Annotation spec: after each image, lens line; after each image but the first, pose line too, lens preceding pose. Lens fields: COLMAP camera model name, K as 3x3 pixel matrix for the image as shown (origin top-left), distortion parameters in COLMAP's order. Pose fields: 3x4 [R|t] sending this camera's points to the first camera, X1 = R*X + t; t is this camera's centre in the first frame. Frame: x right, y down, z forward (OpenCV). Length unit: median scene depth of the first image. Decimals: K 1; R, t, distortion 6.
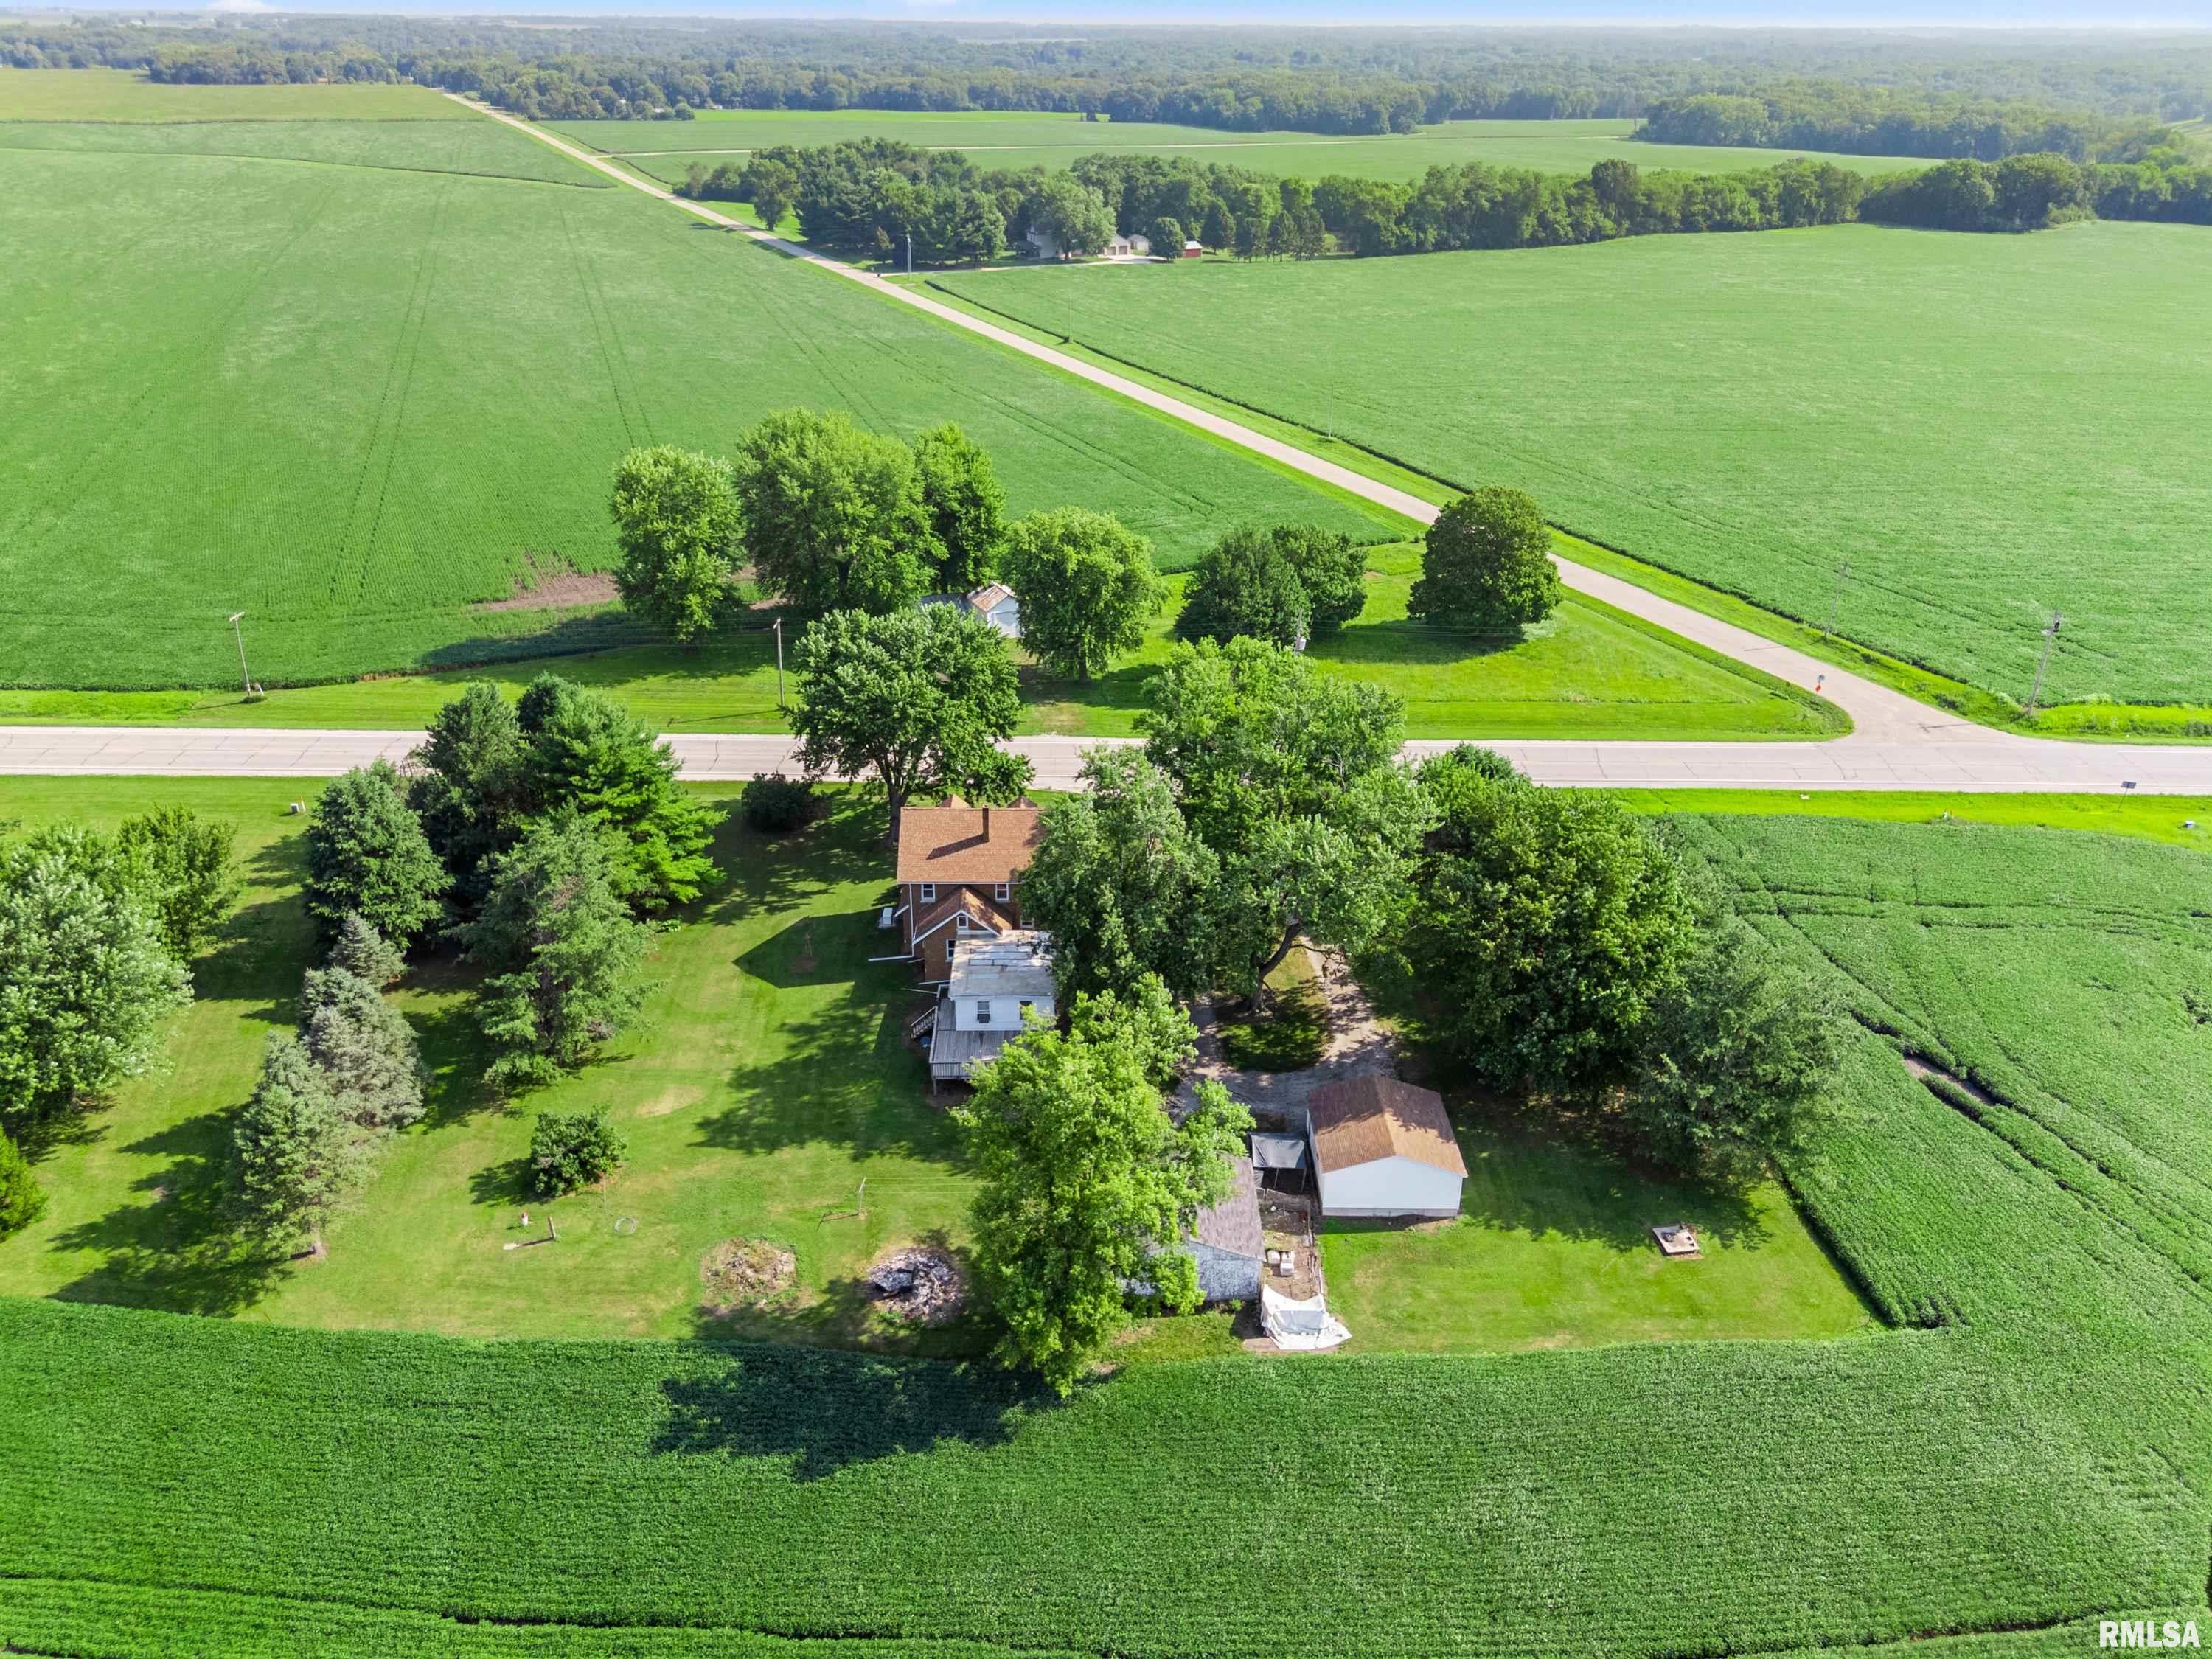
lens RADIAL K [[1650.3, 0, 1097.3], [0, 1650.3, 807.9], [0, 0, 1]] dist [0.050337, -0.040720]
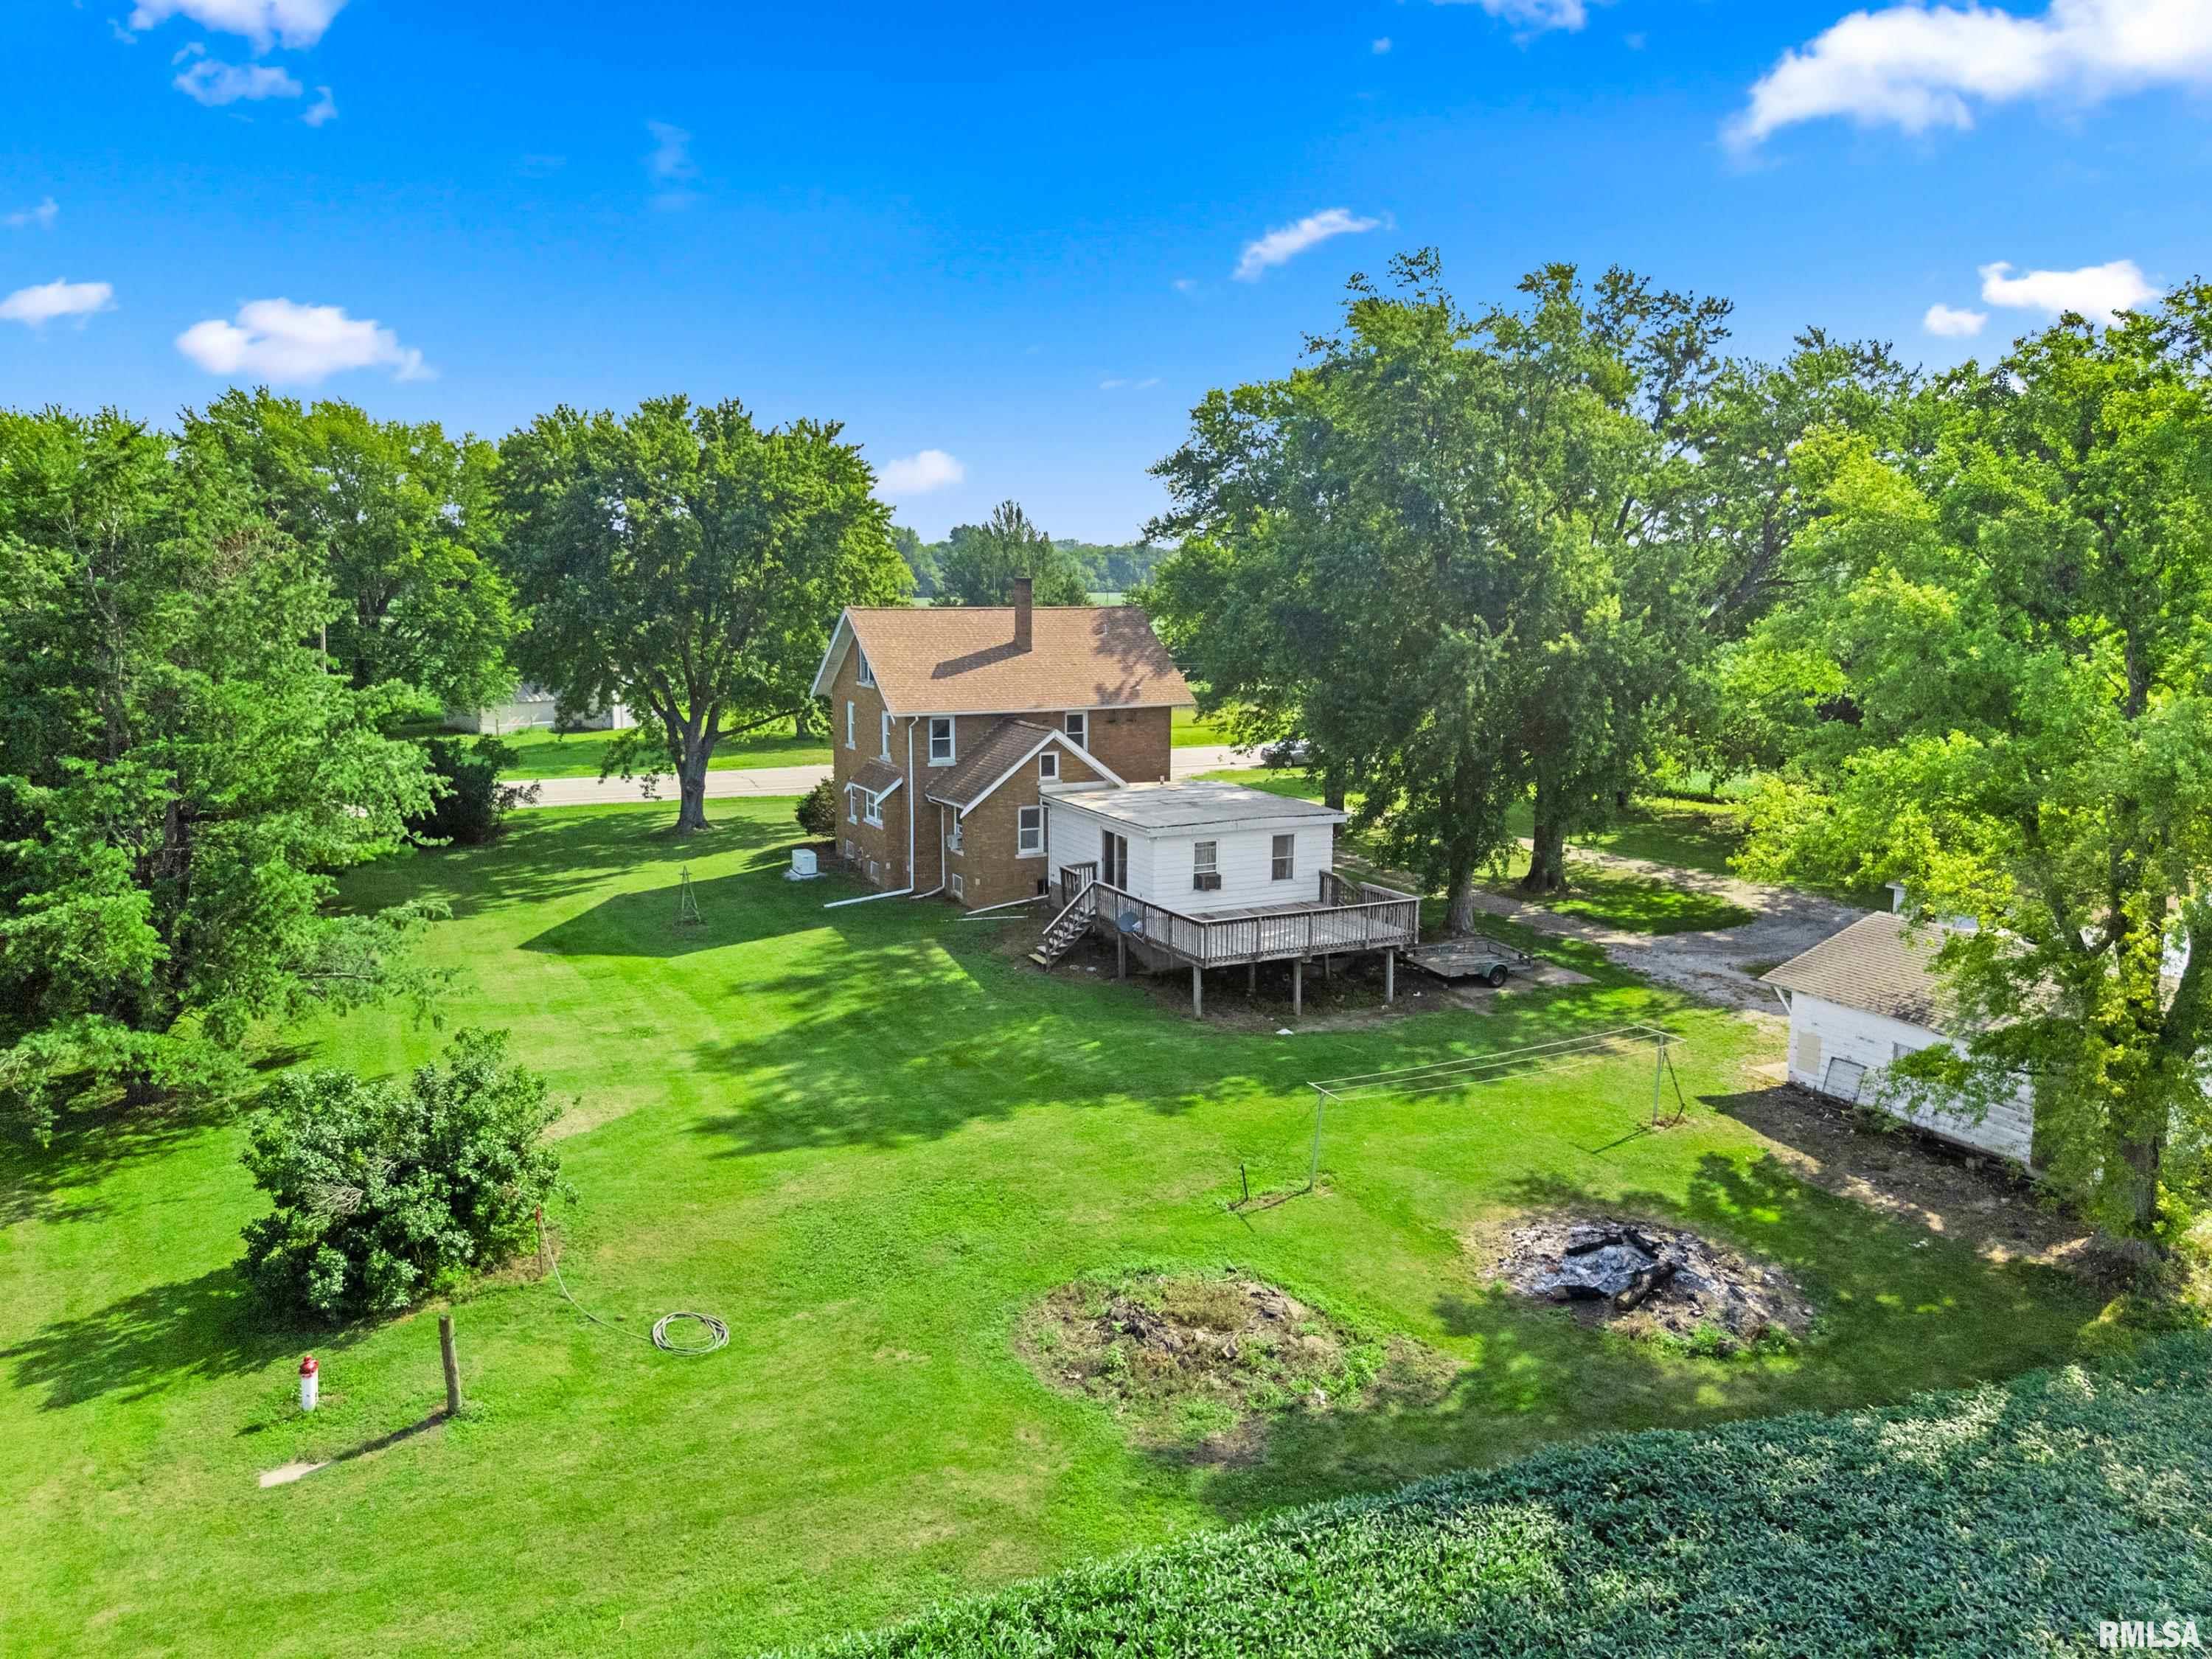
lens RADIAL K [[1650.3, 0, 1100.3], [0, 1650.3, 832.1], [0, 0, 1]] dist [0.050337, -0.040720]
pose [[0.903320, -0.073582, 0.422609, -0.293939], [0.186015, 0.954925, -0.231337, 0.217135], [-0.386538, 0.287583, 0.876290, 0.599657]]
